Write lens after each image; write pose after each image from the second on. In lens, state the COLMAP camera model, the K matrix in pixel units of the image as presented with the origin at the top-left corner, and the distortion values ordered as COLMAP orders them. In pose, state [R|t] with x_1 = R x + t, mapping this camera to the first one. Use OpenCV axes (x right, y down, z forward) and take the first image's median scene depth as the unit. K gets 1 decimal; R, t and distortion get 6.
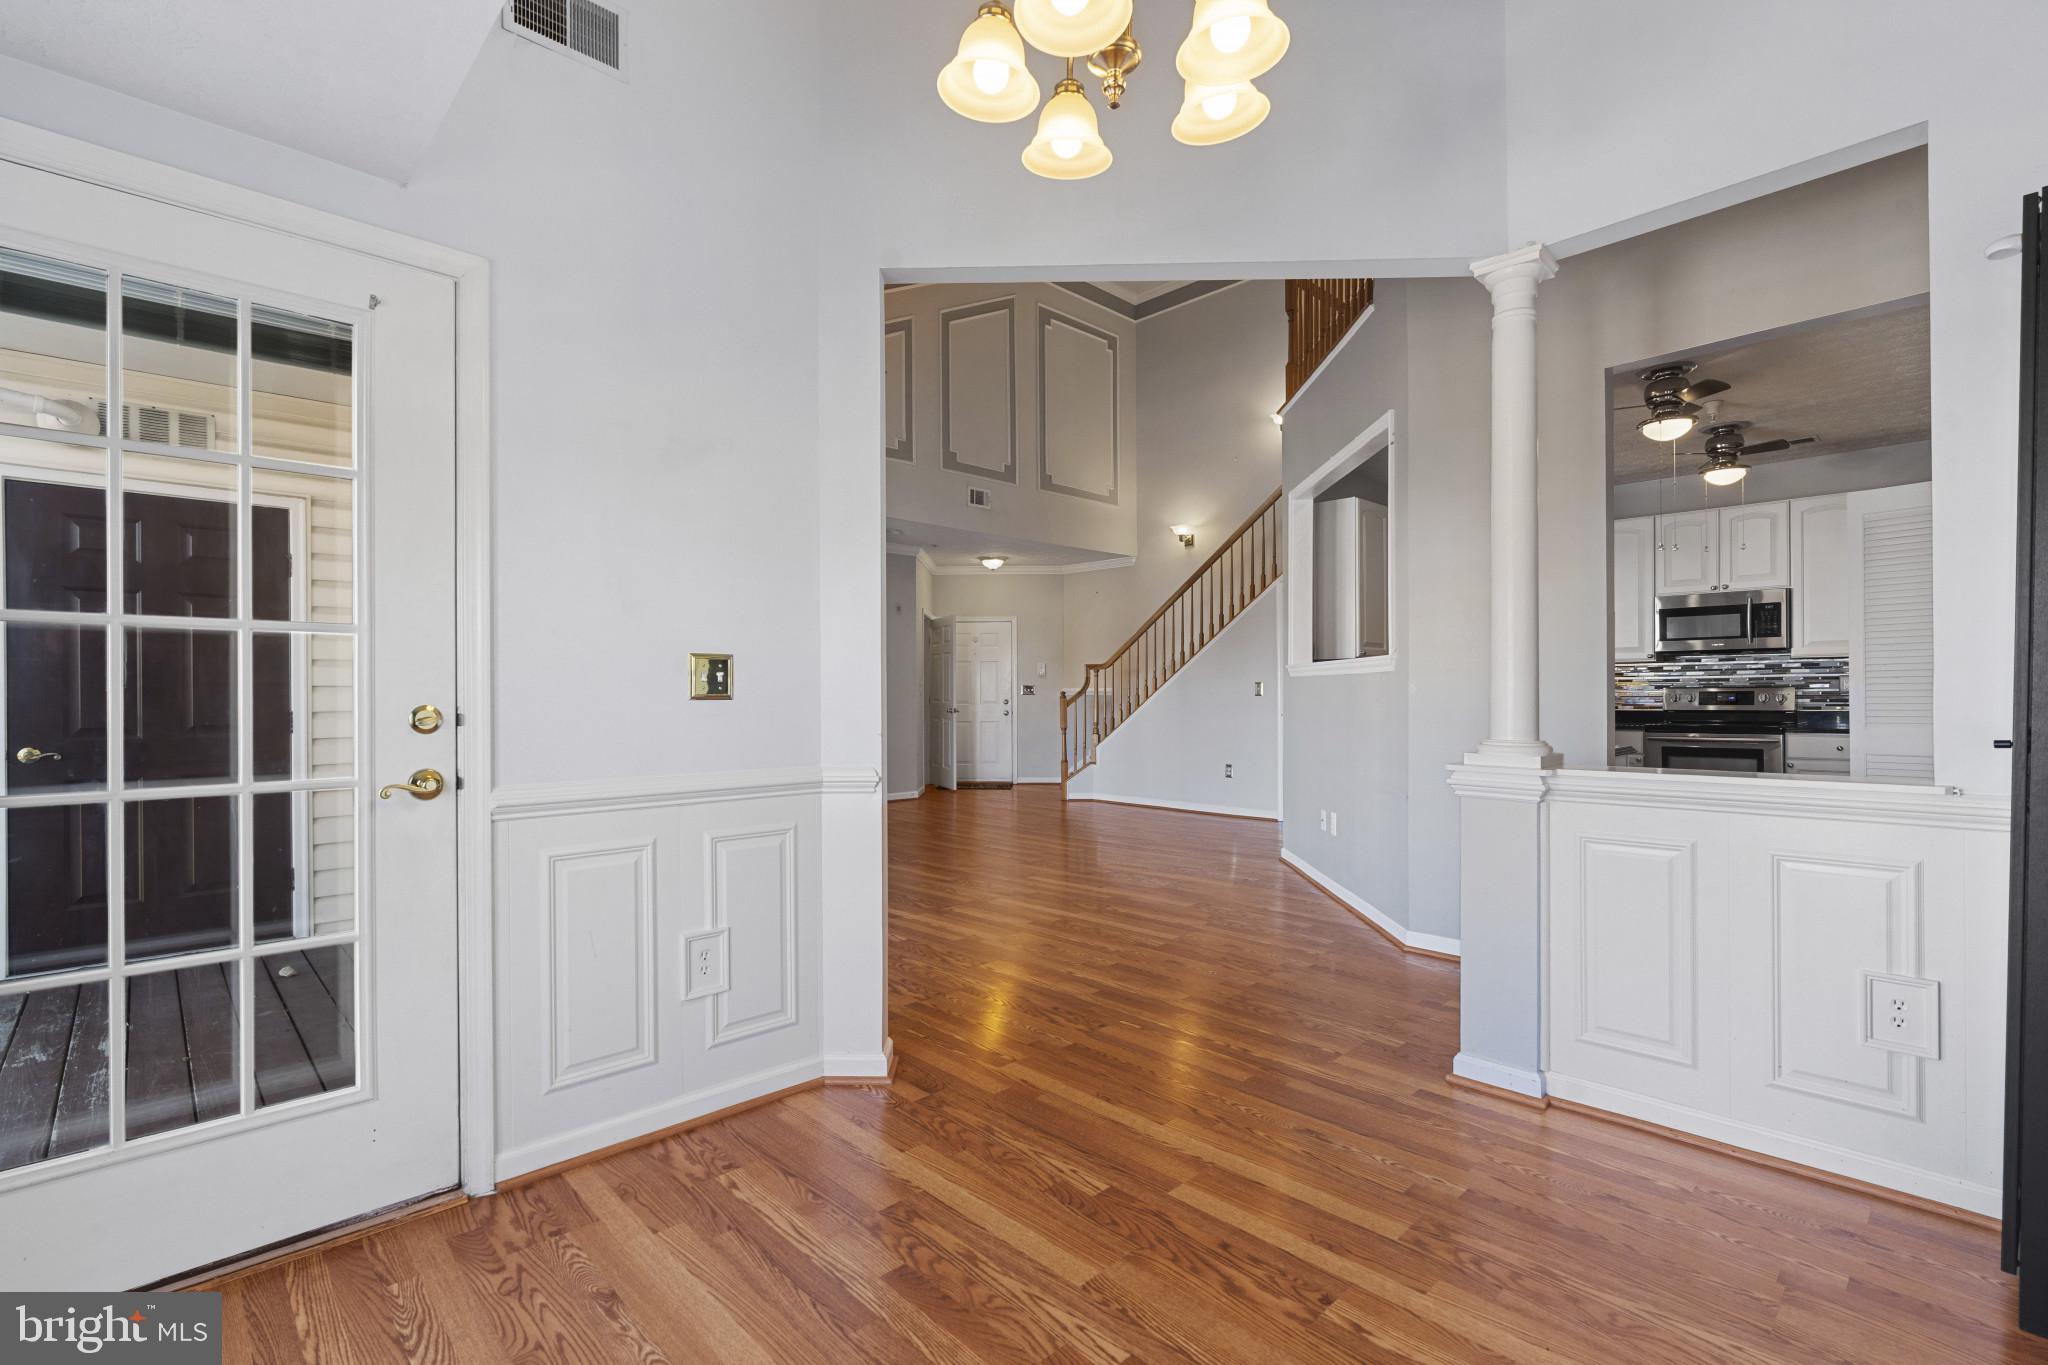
lens RADIAL K [[909.4, 0, 1011.0], [0, 909.4, 689.7], [0, 0, 1]] dist [-0.011631, 0.001787]
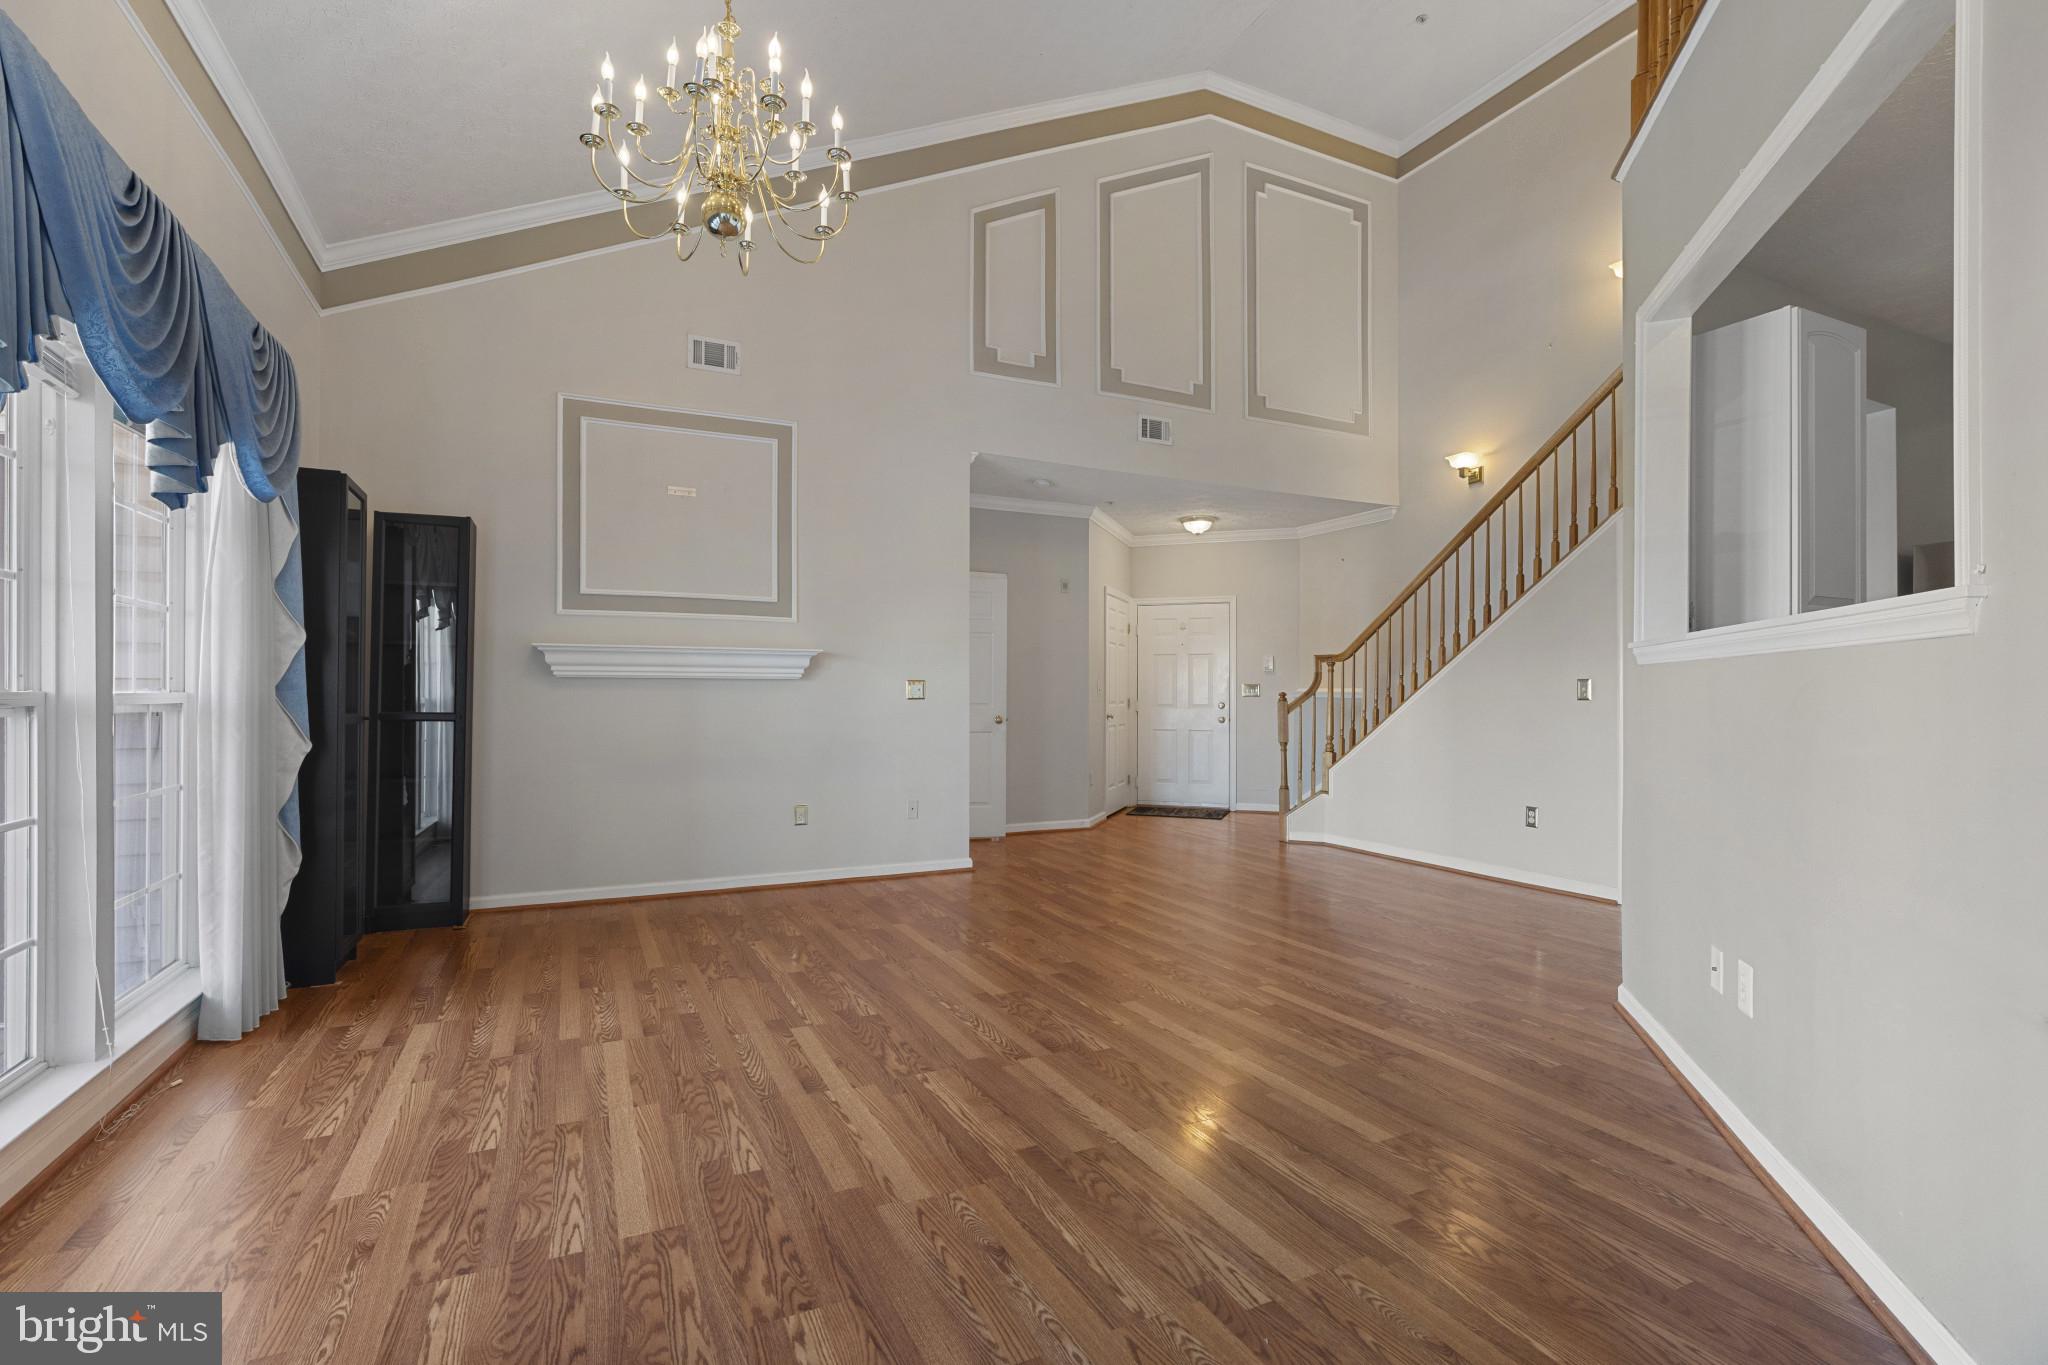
lens RADIAL K [[909.4, 0, 1014.2], [0, 909.4, 692.3], [0, 0, 1]] dist [-0.011631, 0.001787]
pose [[0.951040, 0.002768, -0.309057, 0.112529], [-0.002501, 0.999996, 0.001261, 0.002362], [0.309059, -0.000427, 0.951043, 0.348548]]
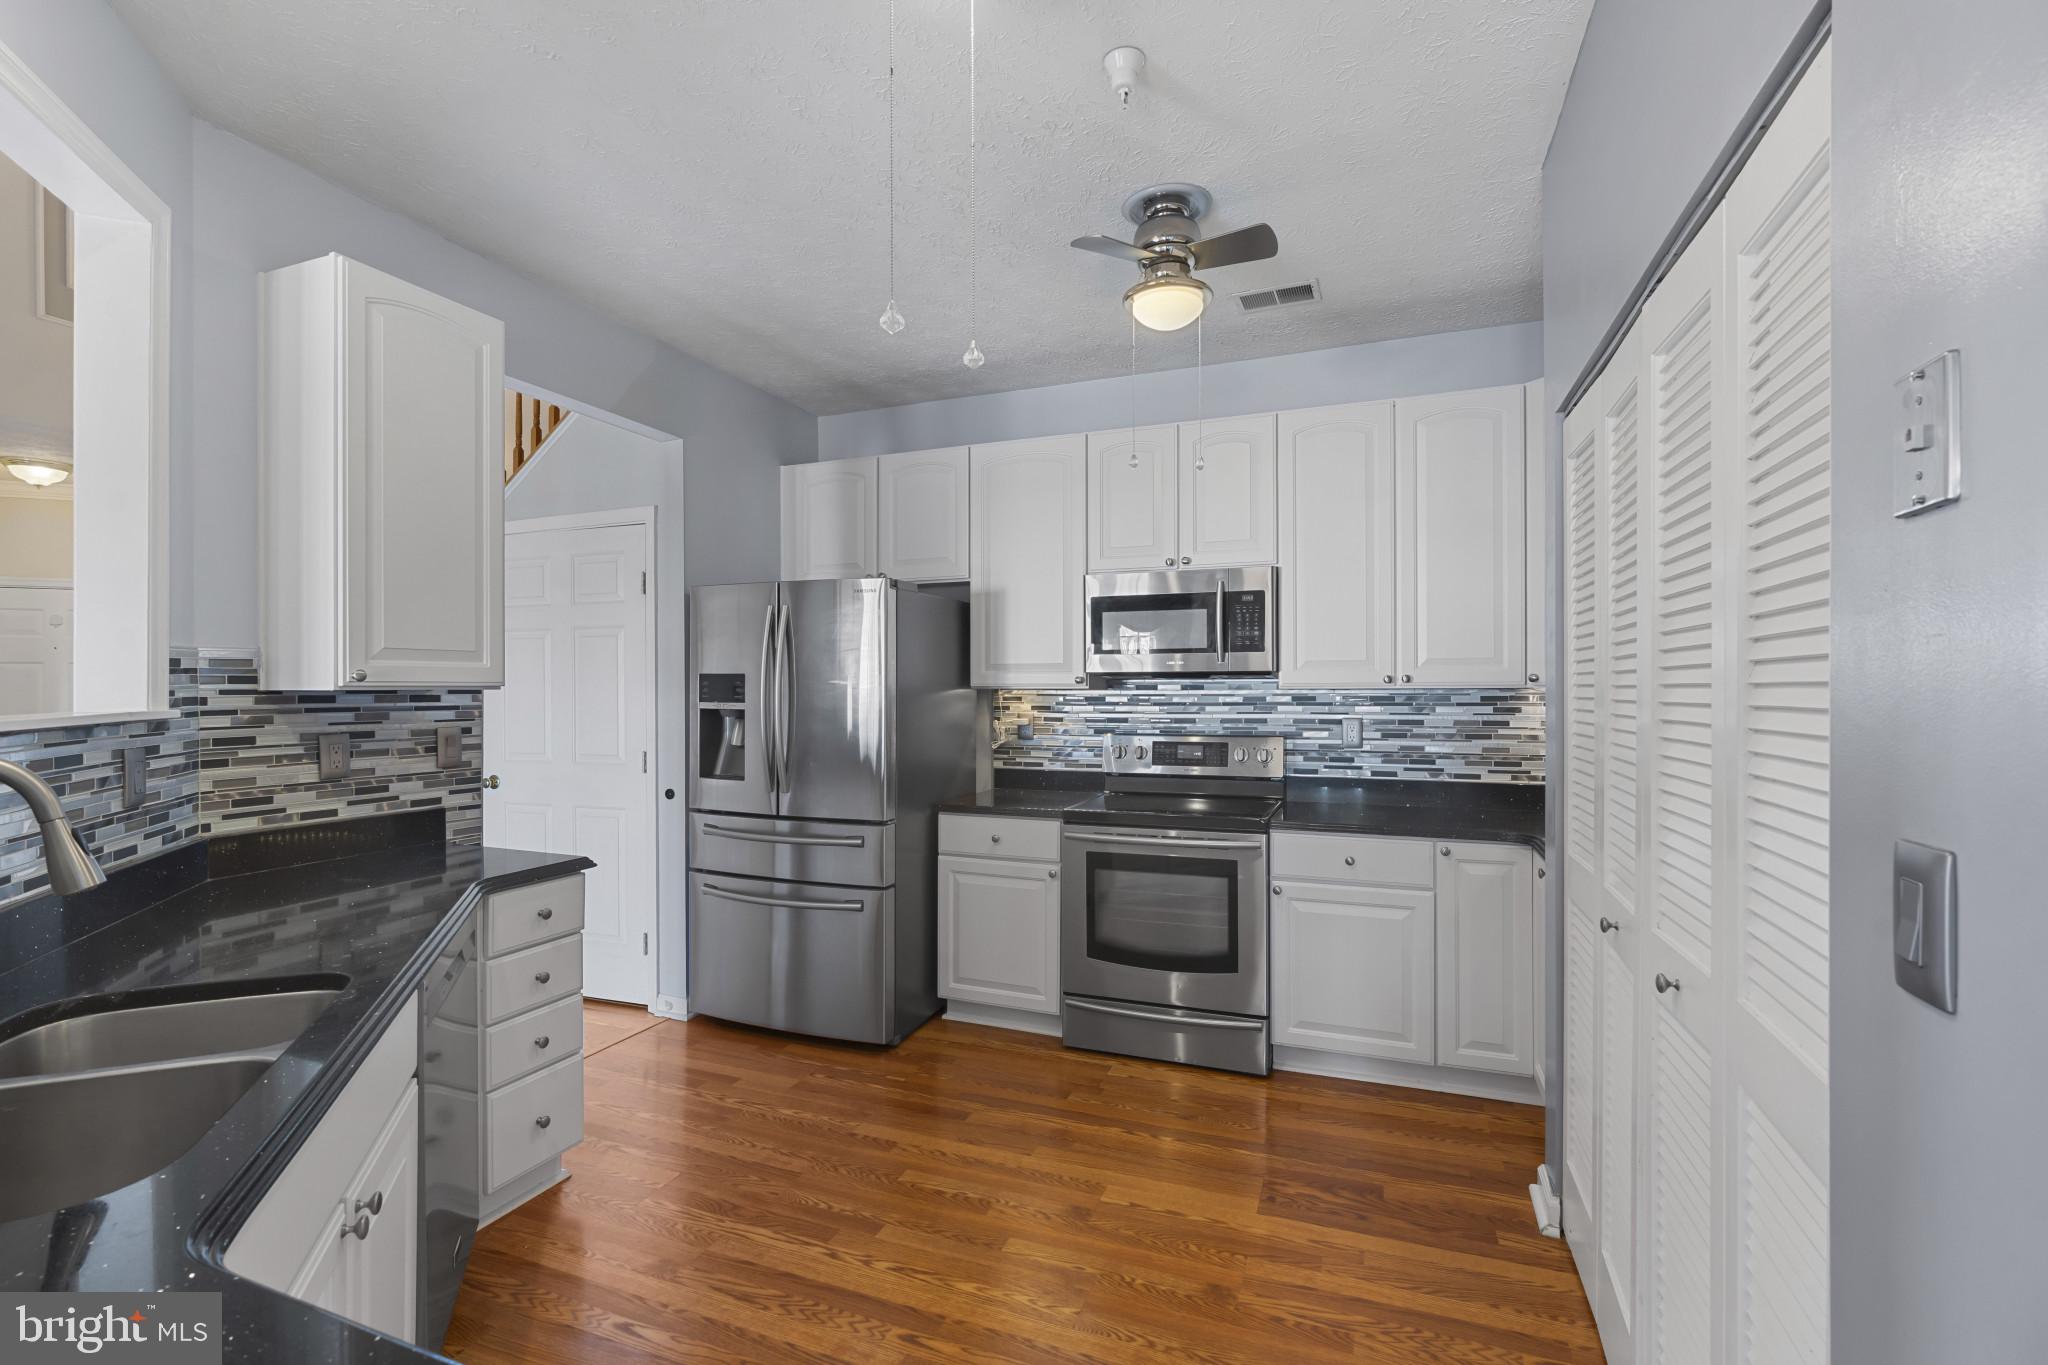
lens RADIAL K [[909.4, 0, 1014.9], [0, 909.4, 692.5], [0, 0, 1]] dist [-0.011631, 0.001787]
pose [[0.908233, 0.000742, 0.418464, 0.425168], [-0.002927, 0.999985, 0.004579, -0.031509], [-0.418455, -0.005384, 0.908222, 0.492844]]
